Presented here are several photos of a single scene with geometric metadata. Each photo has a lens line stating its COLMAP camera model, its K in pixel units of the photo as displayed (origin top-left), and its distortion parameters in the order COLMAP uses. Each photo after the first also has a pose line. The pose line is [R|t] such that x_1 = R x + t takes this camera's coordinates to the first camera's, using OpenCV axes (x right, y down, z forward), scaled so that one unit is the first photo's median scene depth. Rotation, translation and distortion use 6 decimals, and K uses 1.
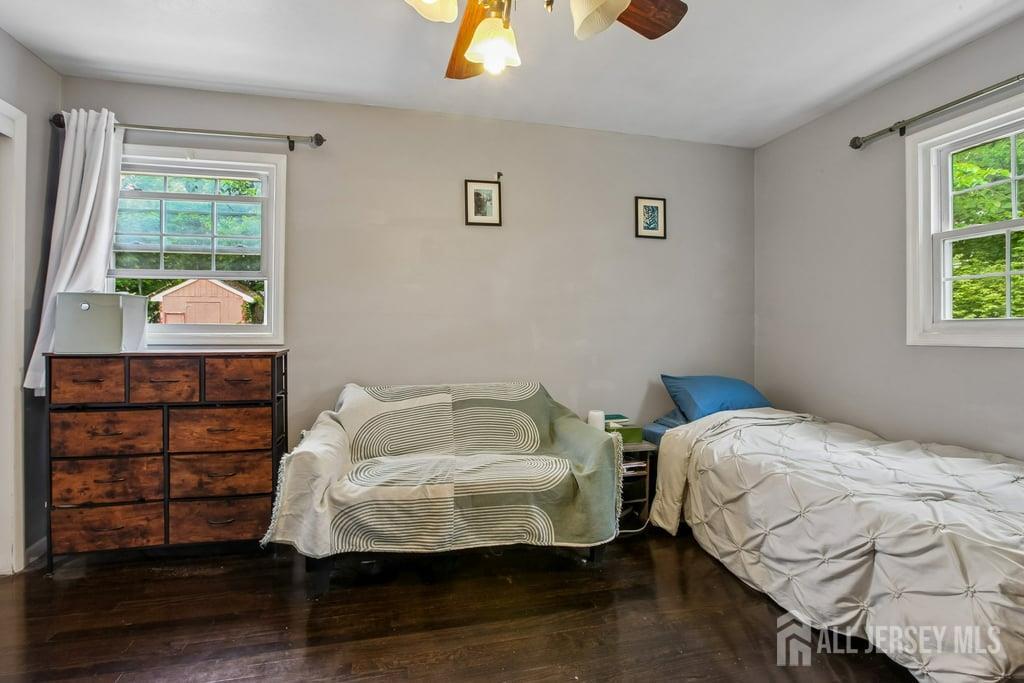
lens RADIAL K [[489.0, 0, 507.2], [0, 489.0, 337.1], [0, 0, 1]] dist [-0.062313, 0.028383]
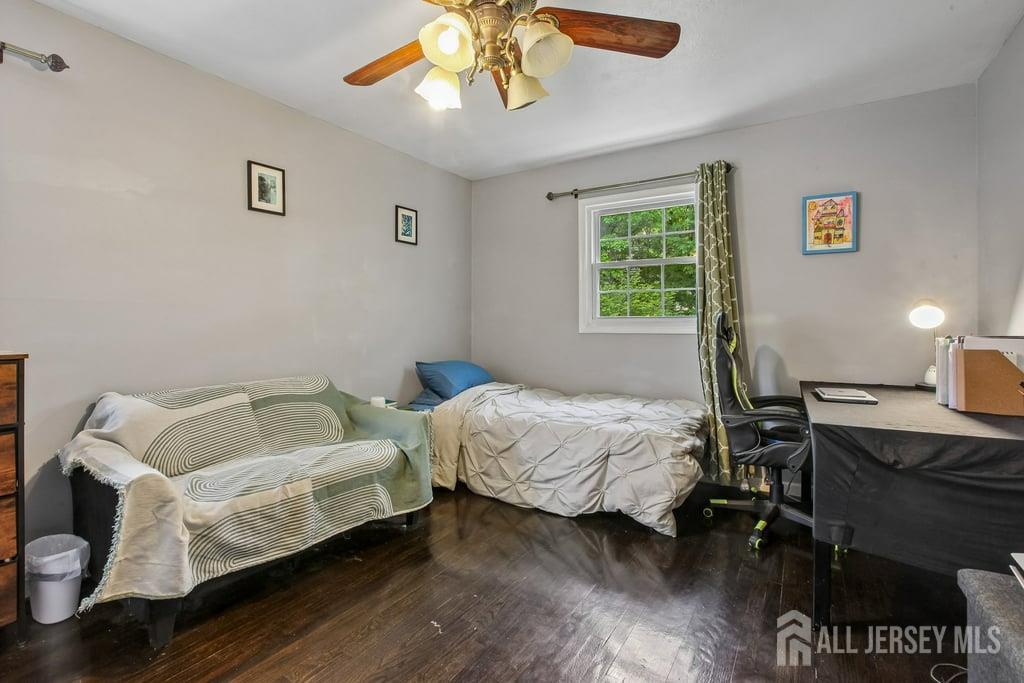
lens RADIAL K [[489.0, 0, 507.2], [0, 489.0, 337.1], [0, 0, 1]] dist [-0.062313, 0.028383]
pose [[0.719883, -0.018718, 0.693843, -0.482259], [0.010431, 0.999815, 0.016149, 0.001103], [-0.694017, -0.004388, 0.719945, 0.010643]]
